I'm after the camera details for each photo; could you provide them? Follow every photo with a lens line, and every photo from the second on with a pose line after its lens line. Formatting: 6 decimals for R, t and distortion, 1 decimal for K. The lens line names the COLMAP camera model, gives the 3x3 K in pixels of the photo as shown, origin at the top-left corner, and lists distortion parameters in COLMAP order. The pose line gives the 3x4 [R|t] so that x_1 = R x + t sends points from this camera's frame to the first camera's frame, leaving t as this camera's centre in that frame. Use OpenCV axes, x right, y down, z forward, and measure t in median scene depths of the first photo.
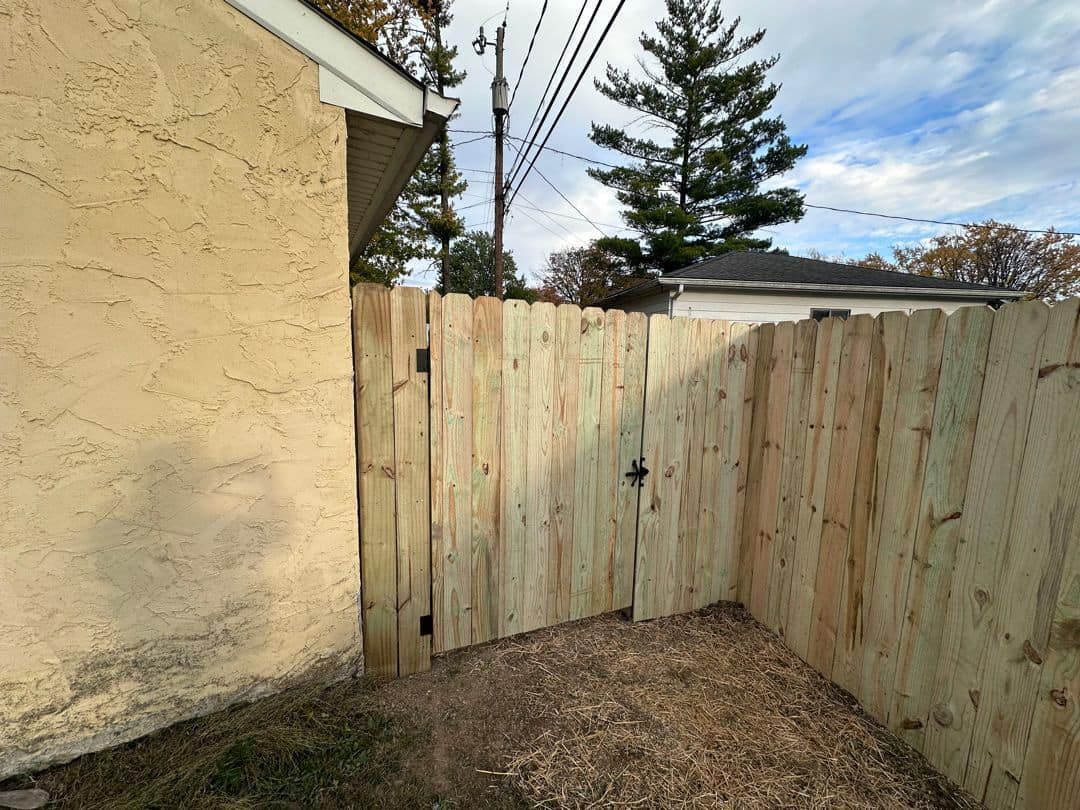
lens RADIAL K [[429.1, 0, 540.0], [0, 429.1, 405.0], [0, 0, 1]] dist [-0.001968, -0.000453]
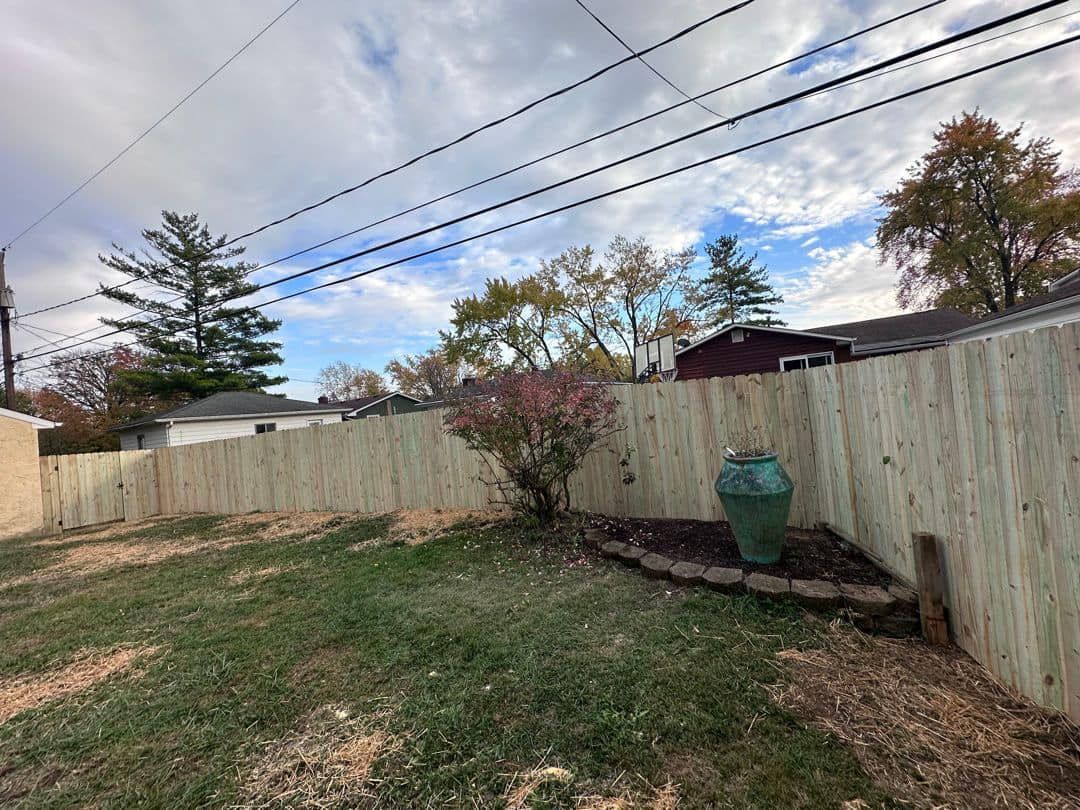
lens RADIAL K [[429.1, 0, 540.0], [0, 429.1, 405.0], [0, 0, 1]] dist [-0.001968, -0.000453]
pose [[0.638101, -0.071954, 0.766583, -0.512414], [0.220163, 0.971104, -0.092112, 1.050740], [-0.737804, 0.227550, 0.635504, -7.788095]]
